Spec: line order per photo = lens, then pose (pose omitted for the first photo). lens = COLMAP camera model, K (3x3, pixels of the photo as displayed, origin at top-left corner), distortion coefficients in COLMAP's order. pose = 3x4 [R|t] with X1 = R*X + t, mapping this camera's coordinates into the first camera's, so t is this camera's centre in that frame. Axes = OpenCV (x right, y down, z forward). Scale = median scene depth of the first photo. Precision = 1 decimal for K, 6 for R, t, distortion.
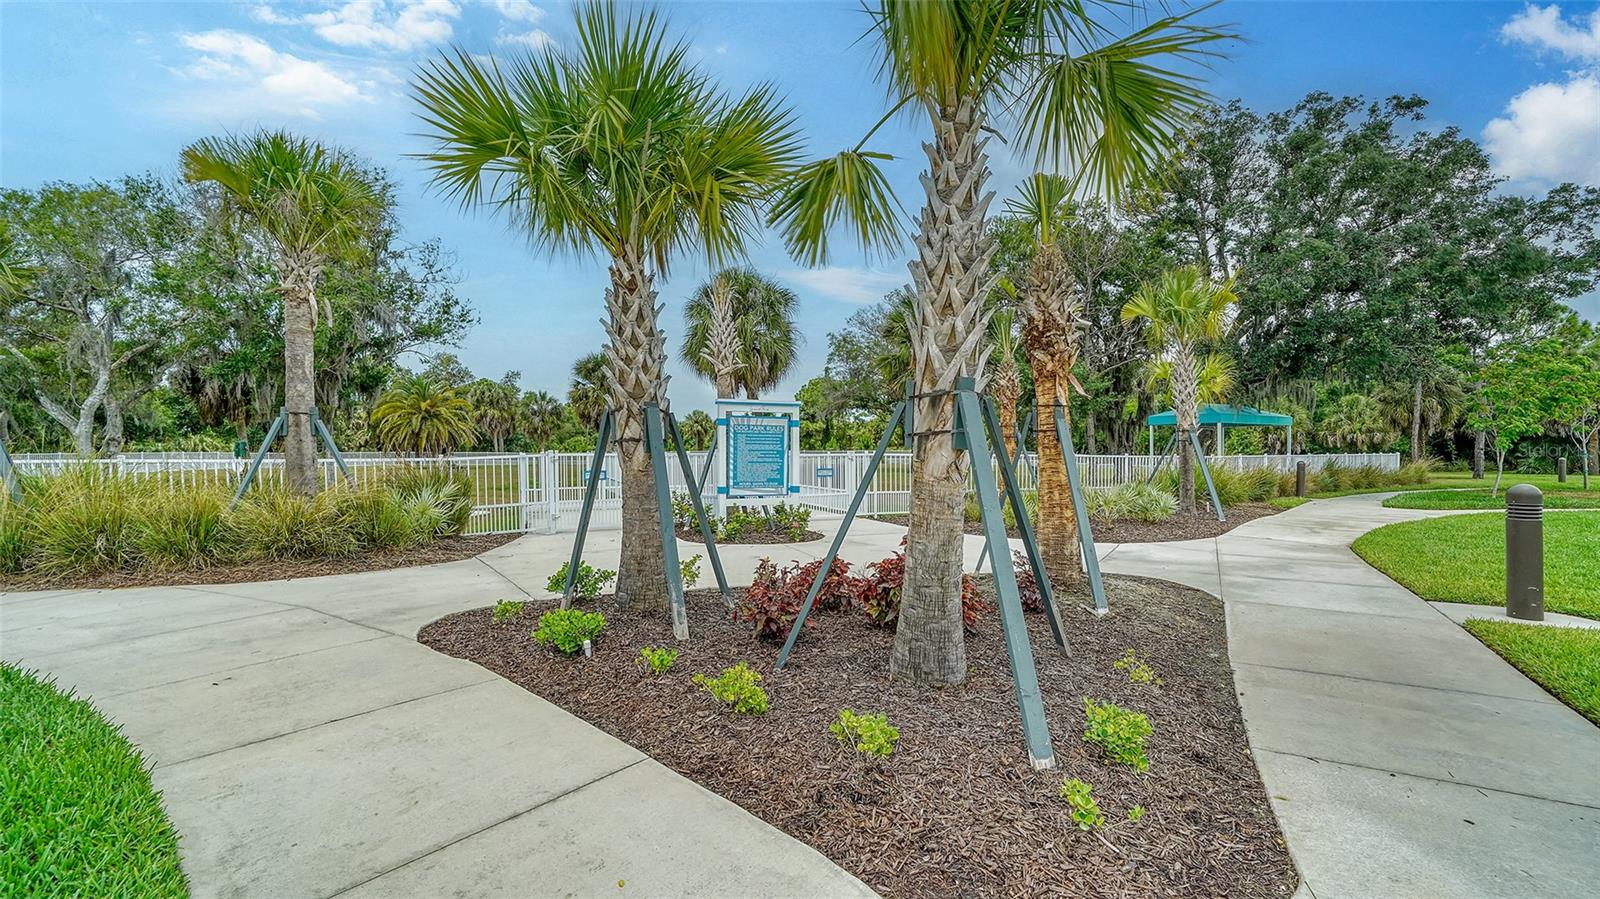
lens RADIAL K [[650.0, 0, 800.0], [0, 650.0, 449.5], [0, 0, 1]] dist [0.002251, 0.000129]
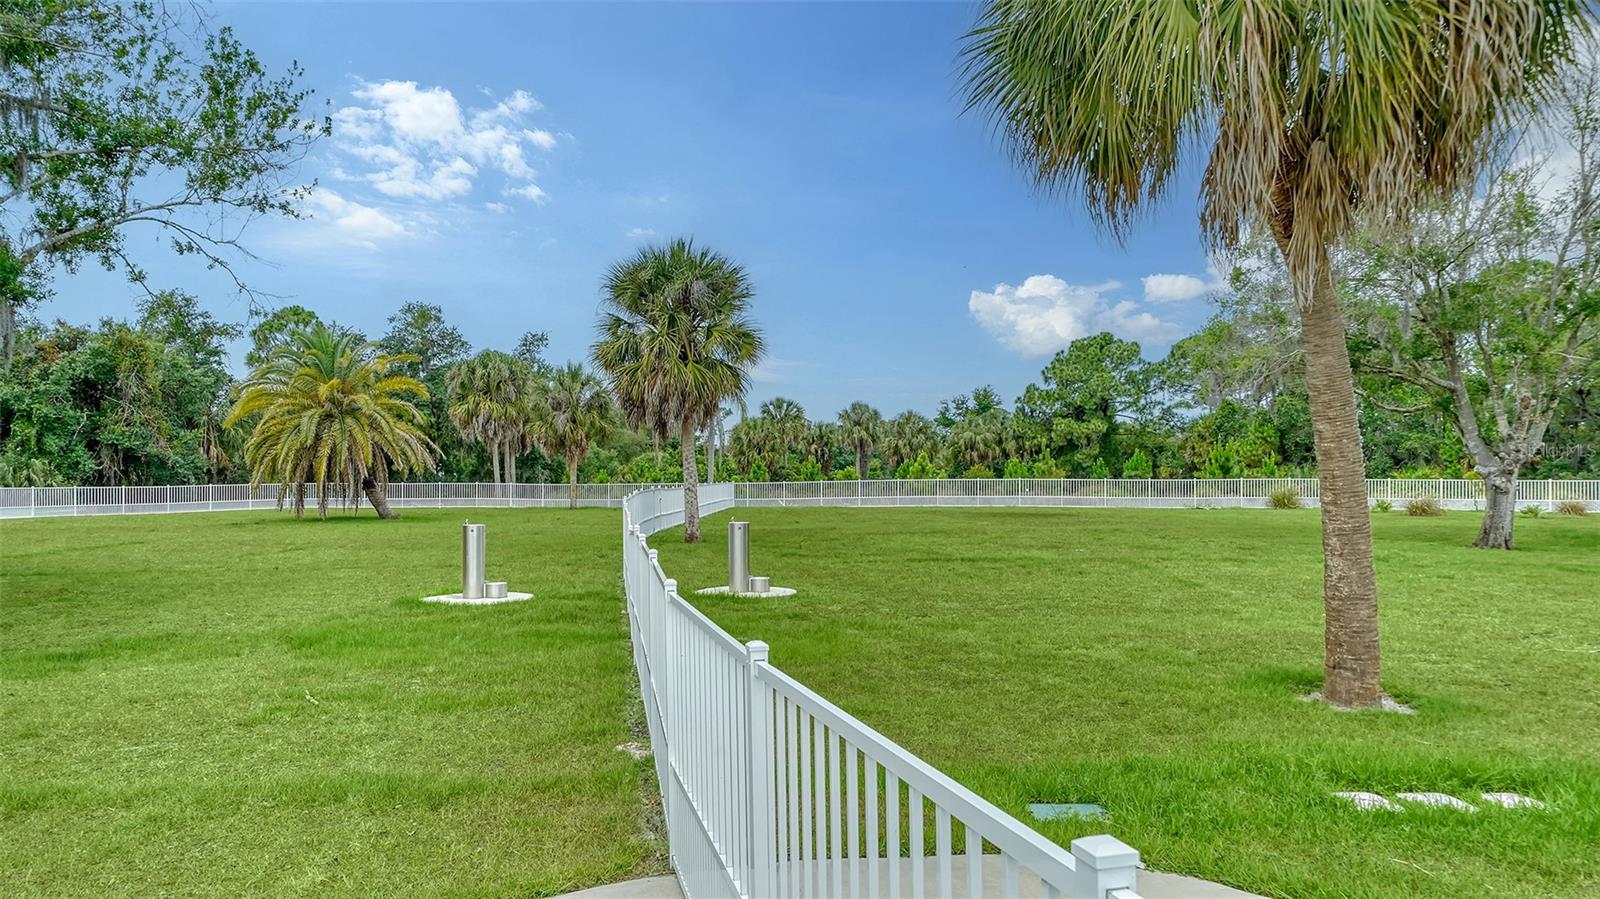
lens RADIAL K [[1133.0, 0, 800.0], [0, 1133.0, 449.5], [0, 0, 1]] dist [-0.000851, -0.000222]
pose [[0.979093, -0.007838, -0.203260, -0.062077], [0.003872, 0.999794, -0.019902, -0.005579], [0.203374, 0.018698, 0.978922, 0.237970]]
